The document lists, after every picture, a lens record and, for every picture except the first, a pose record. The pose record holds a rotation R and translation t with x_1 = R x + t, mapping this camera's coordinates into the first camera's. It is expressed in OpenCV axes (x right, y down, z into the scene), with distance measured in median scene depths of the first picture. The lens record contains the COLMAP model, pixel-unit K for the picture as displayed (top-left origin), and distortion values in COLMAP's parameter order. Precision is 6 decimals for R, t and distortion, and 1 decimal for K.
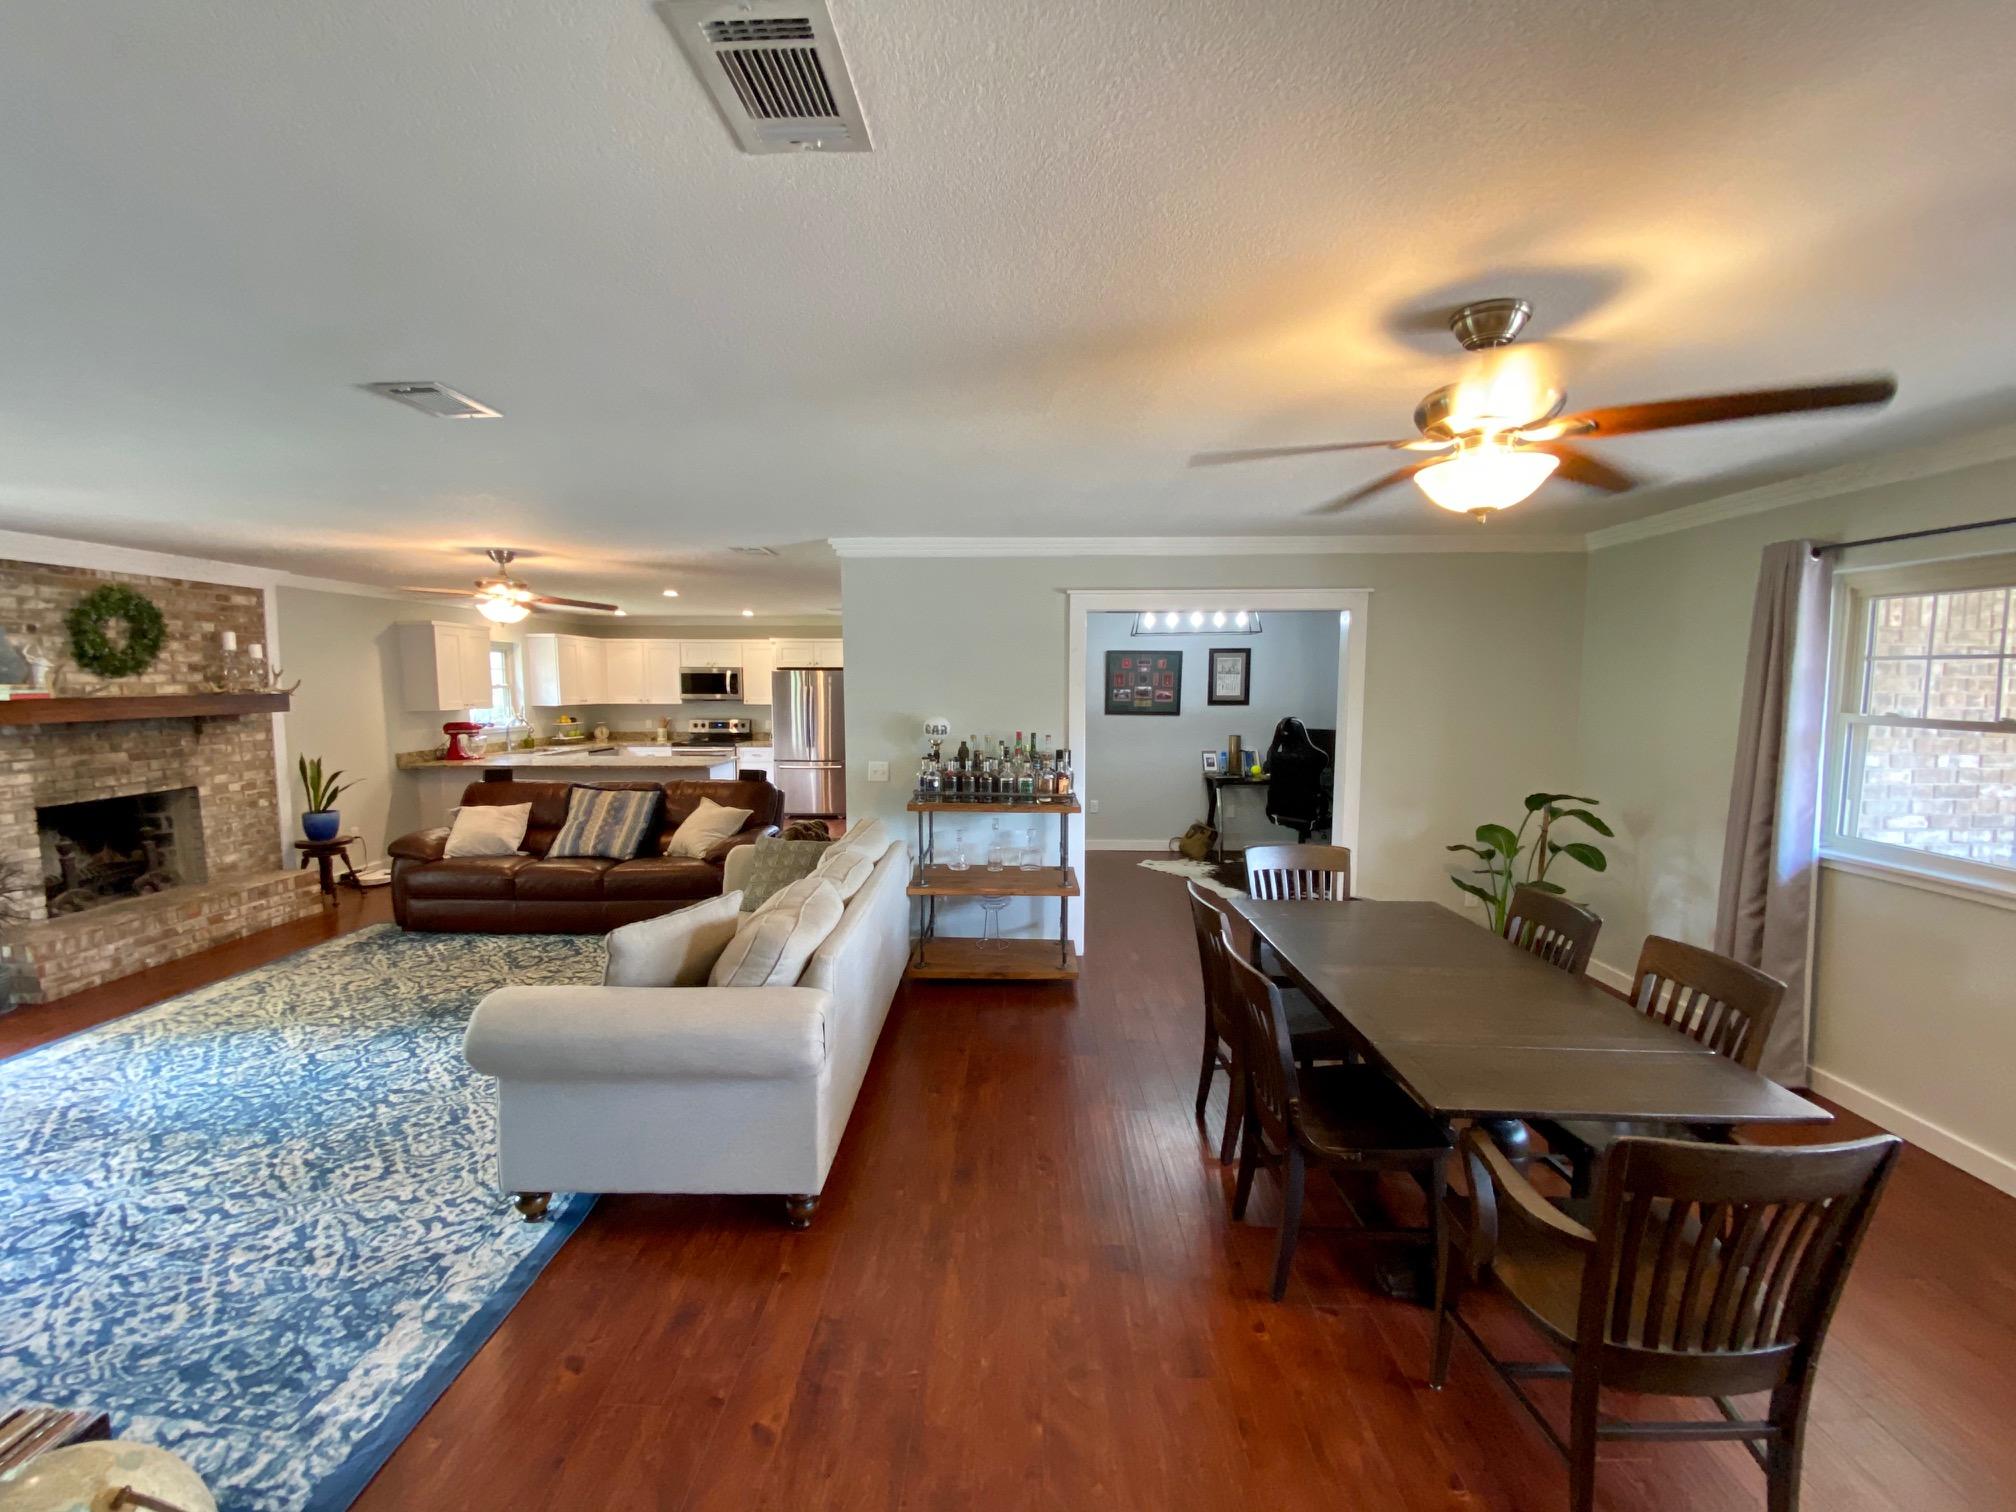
lens RADIAL K [[813.5, 0, 1000.7], [0, 813.5, 753.7], [0, 0, 1]] dist [0.021271, -0.020585]
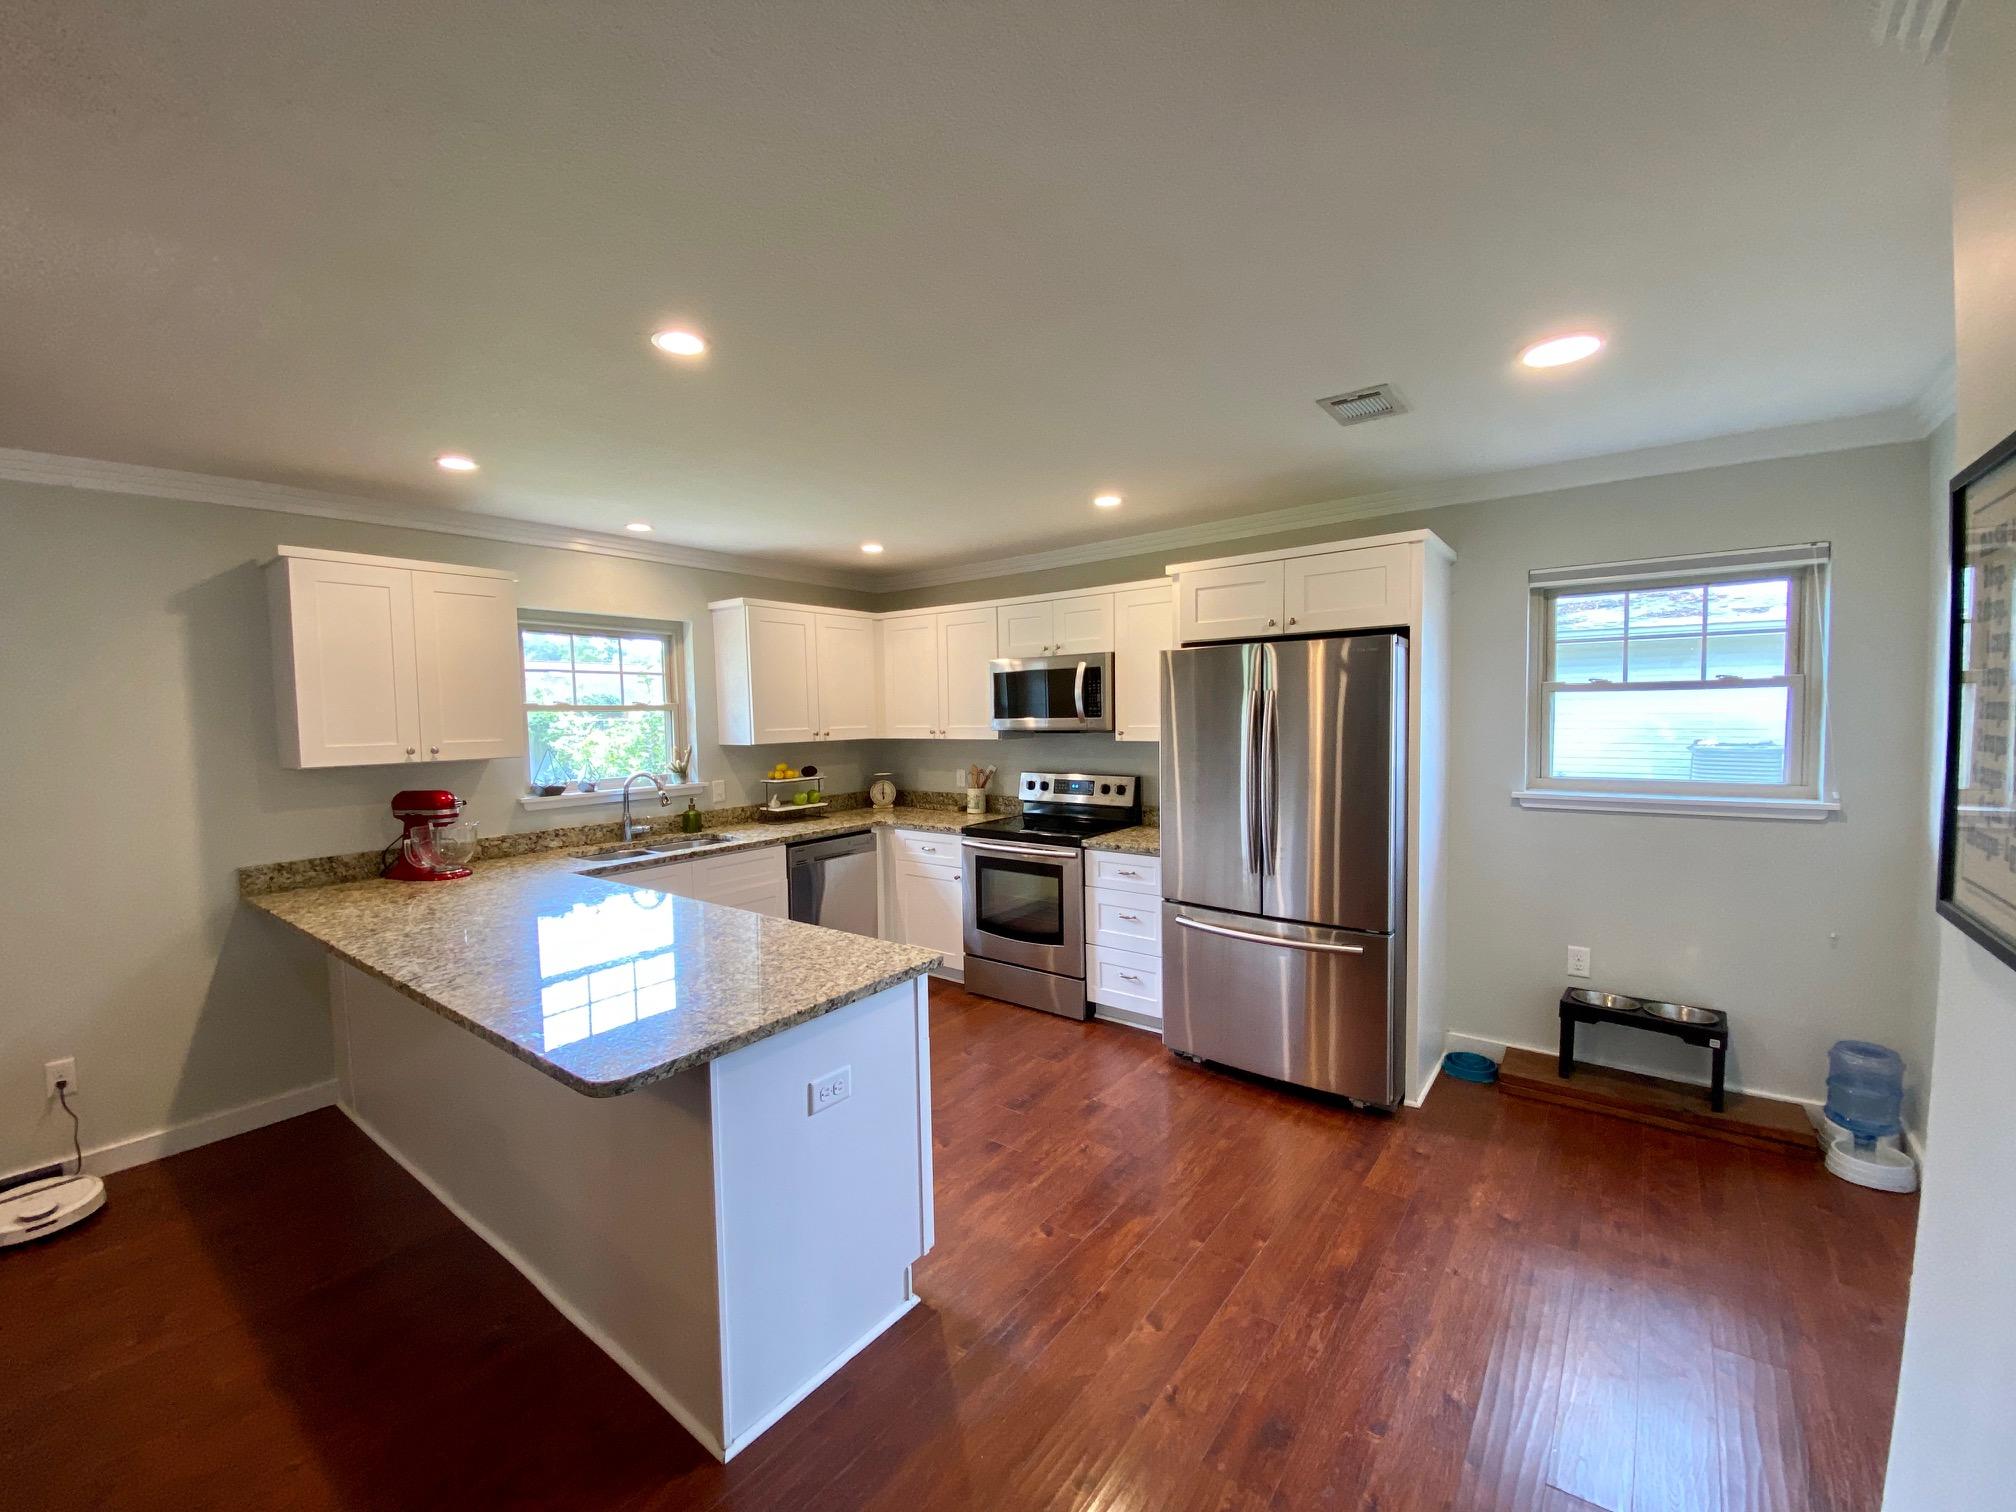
lens RADIAL K [[813.5, 0, 1003.0], [0, 813.5, 754.2], [0, 0, 1]] dist [0.021271, -0.020585]
pose [[0.810580, 0.017794, -0.585357, -0.229174], [-0.031125, 0.999435, -0.012720, -0.088528], [0.584800, 0.028530, 0.810676, 1.189737]]
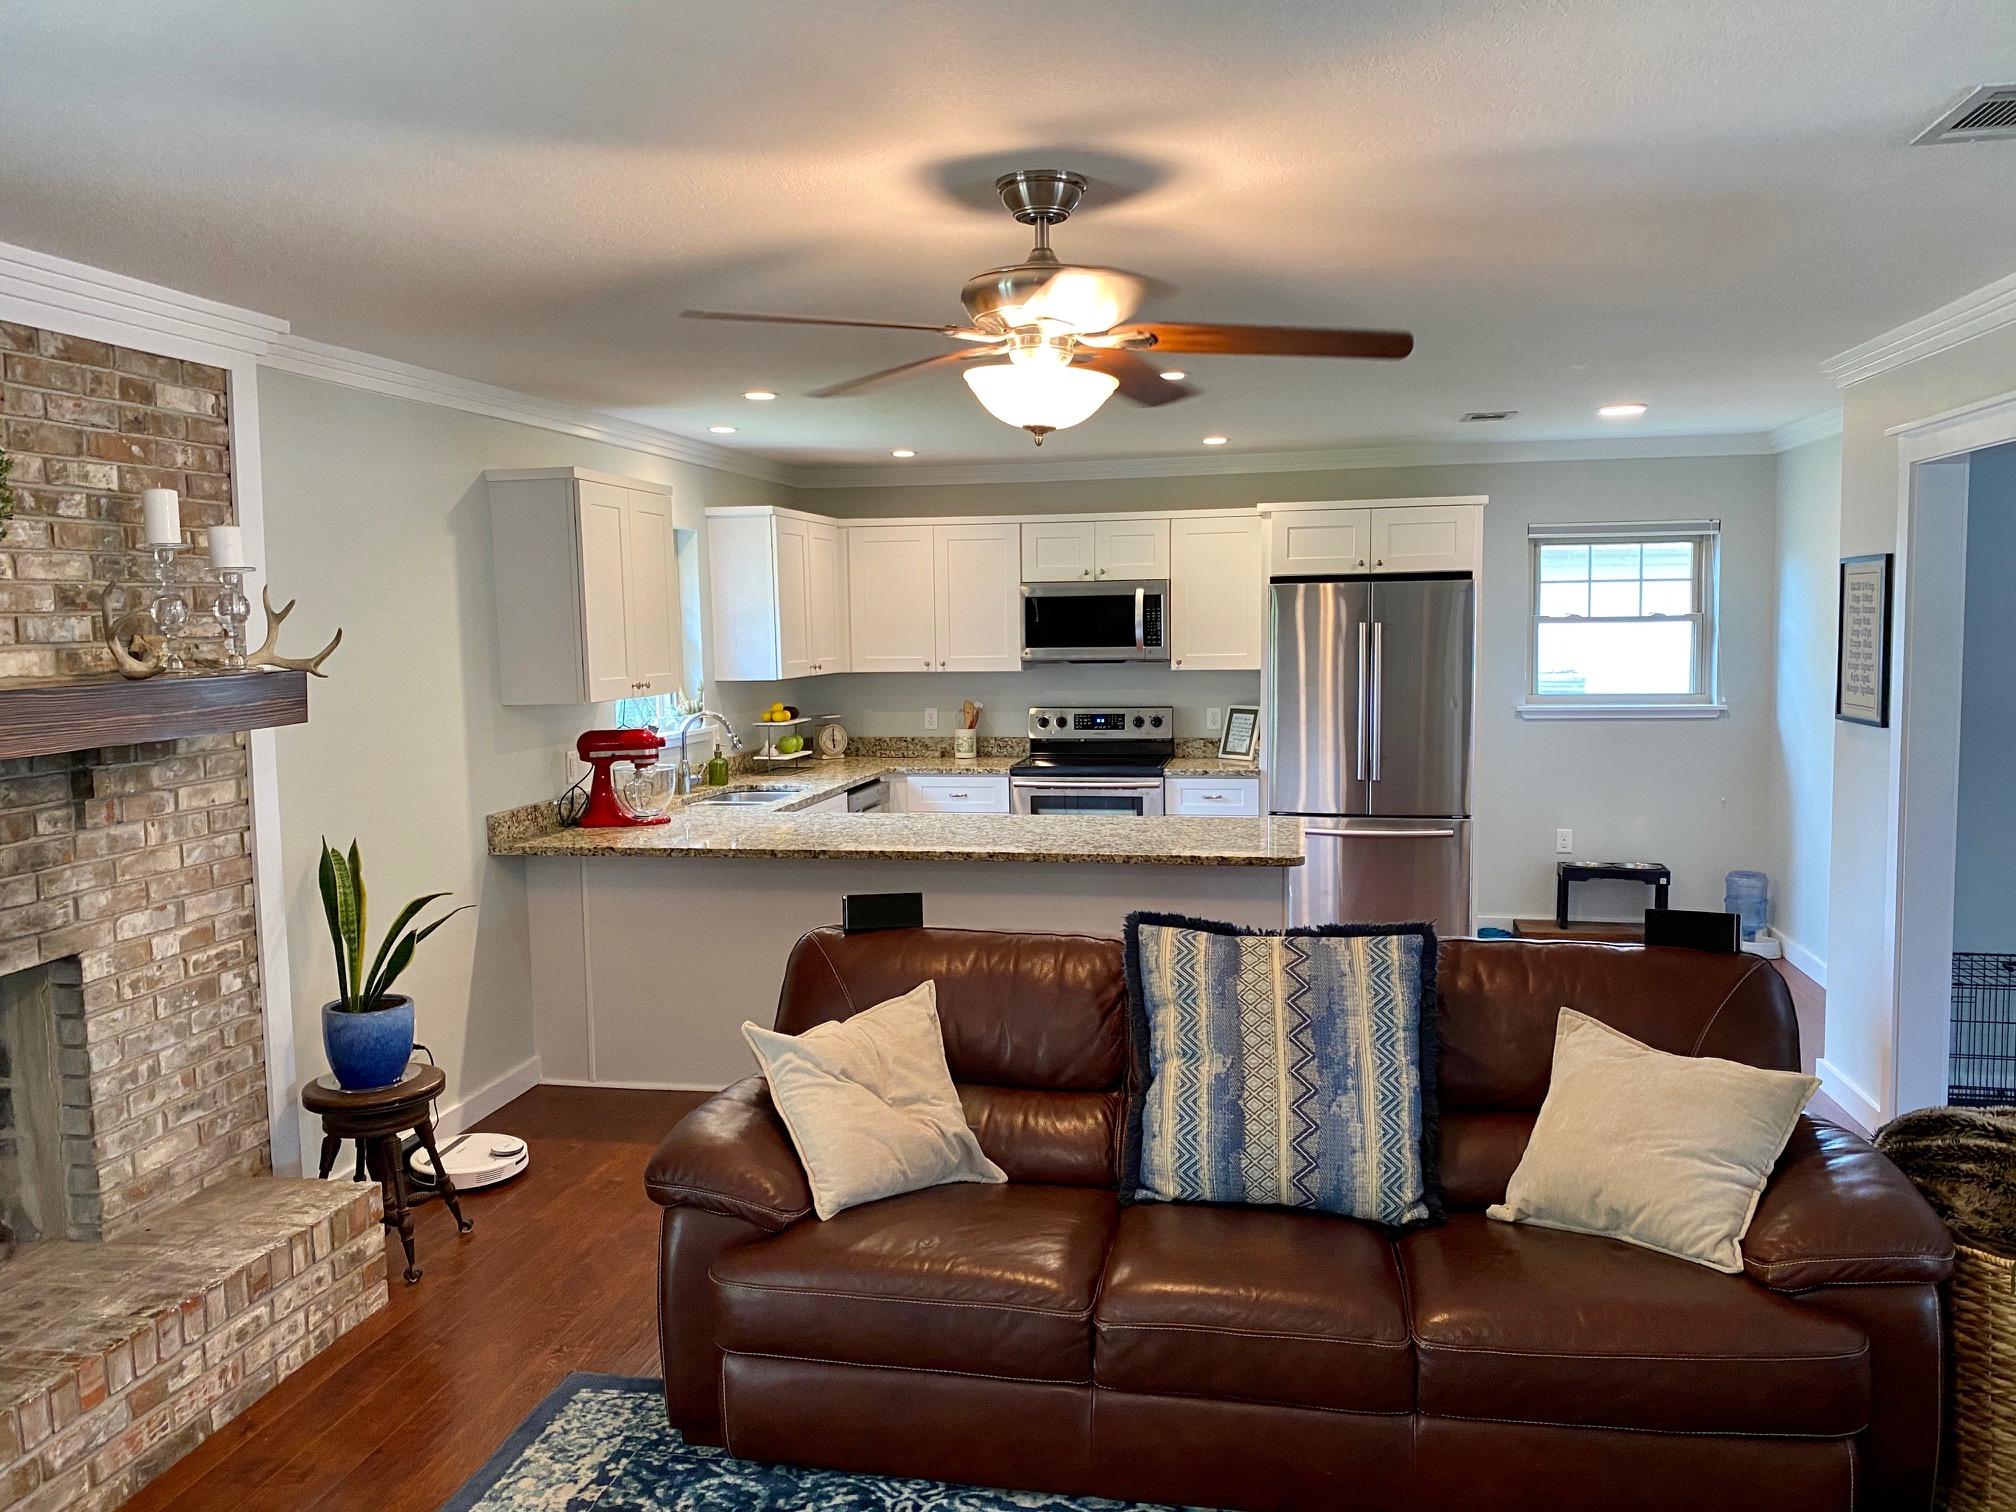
lens RADIAL K [[1536.3, 0, 1006.0], [0, 1536.3, 744.9], [0, 0, 1]] dist [0.033852, -0.040789]
pose [[0.985788, 0.000263, -0.167991, -0.505309], [-0.000056, 0.999999, 0.001238, -0.046094], [0.167991, -0.001211, 0.985788, 0.439446]]
